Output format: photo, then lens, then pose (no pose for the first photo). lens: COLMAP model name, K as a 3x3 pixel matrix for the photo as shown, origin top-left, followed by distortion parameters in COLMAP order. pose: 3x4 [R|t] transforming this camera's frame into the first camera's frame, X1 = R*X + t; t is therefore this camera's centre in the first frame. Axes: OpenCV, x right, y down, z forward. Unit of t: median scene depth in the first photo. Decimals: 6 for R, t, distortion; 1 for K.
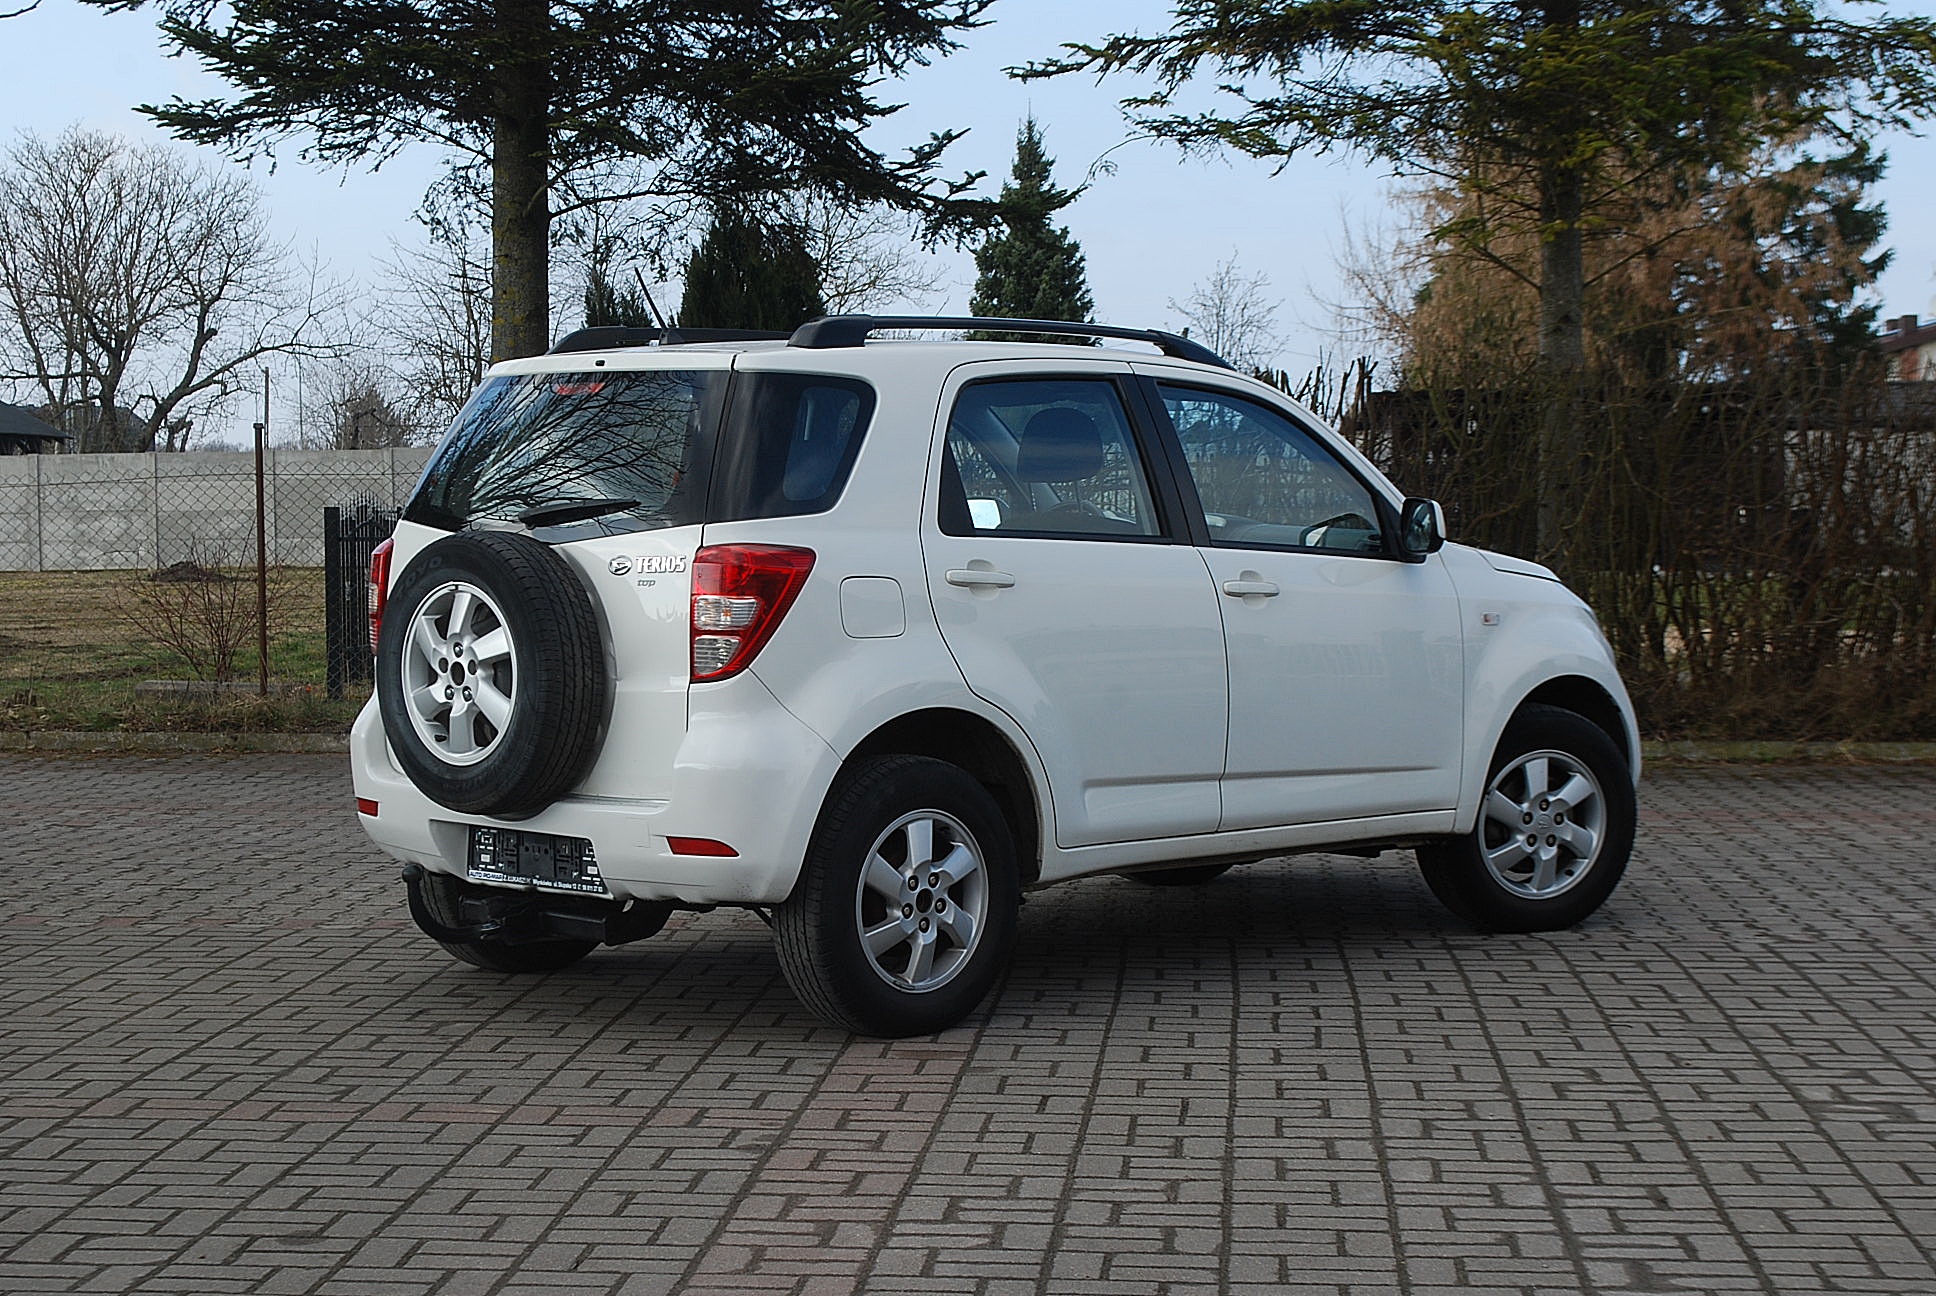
lens RADIAL K [[3465.0, 0, 960.5], [0, 3465.0, 626.7], [0, 0, 1]] dist [-0.003949, 0.000000]
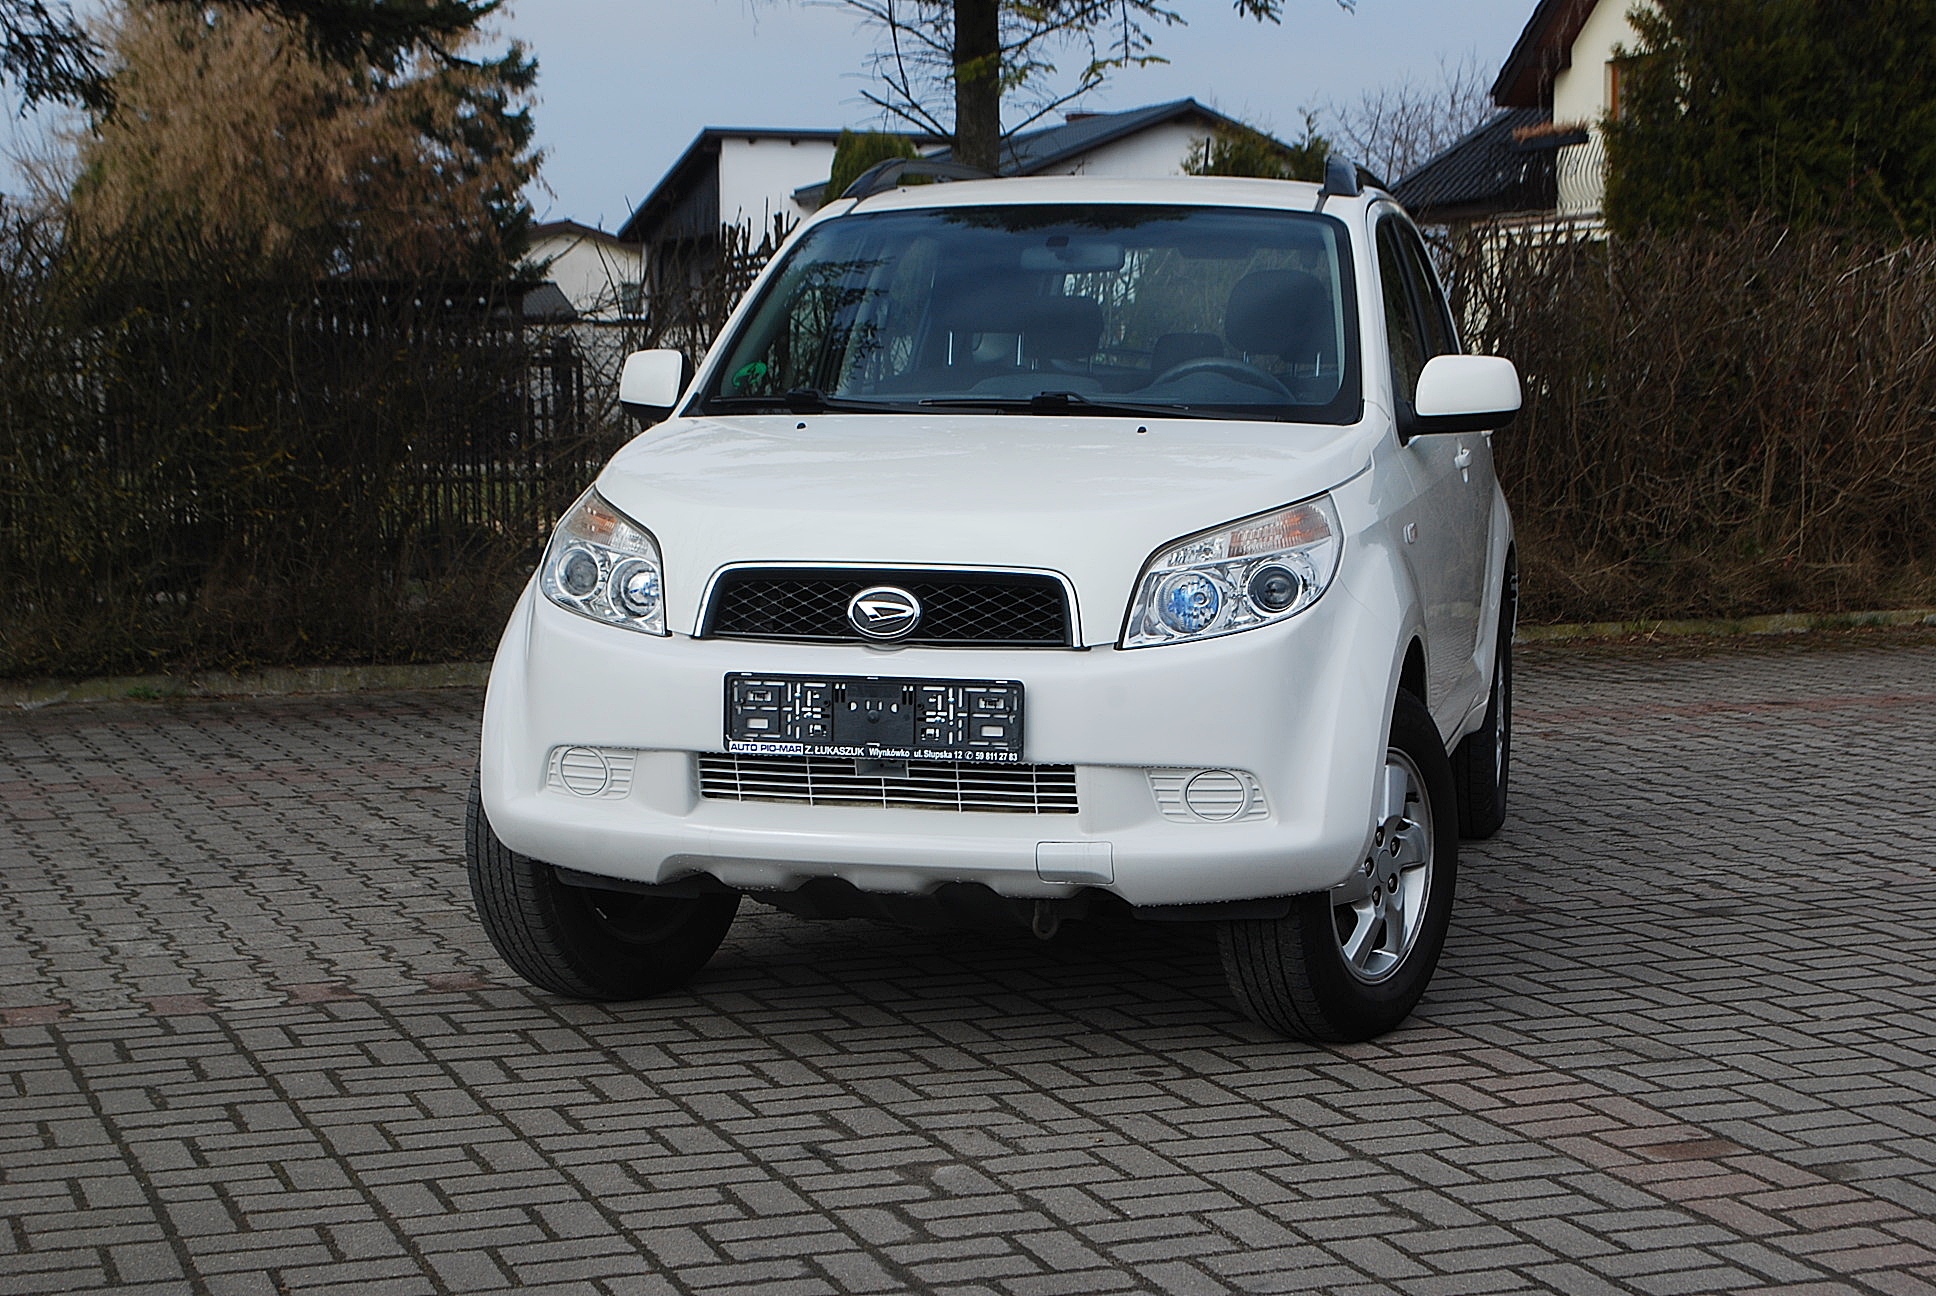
lens RADIAL K [[3241.6, 0, 966.9], [0, 3241.6, 642.9], [0, 0, 1]] dist [0.016778, 0.000000]
pose [[0.896101, -0.037643, 0.442252, -0.360276], [0.020666, 0.998855, 0.043146, -0.006610], [-0.443370, -0.029524, 0.895853, 0.421544]]
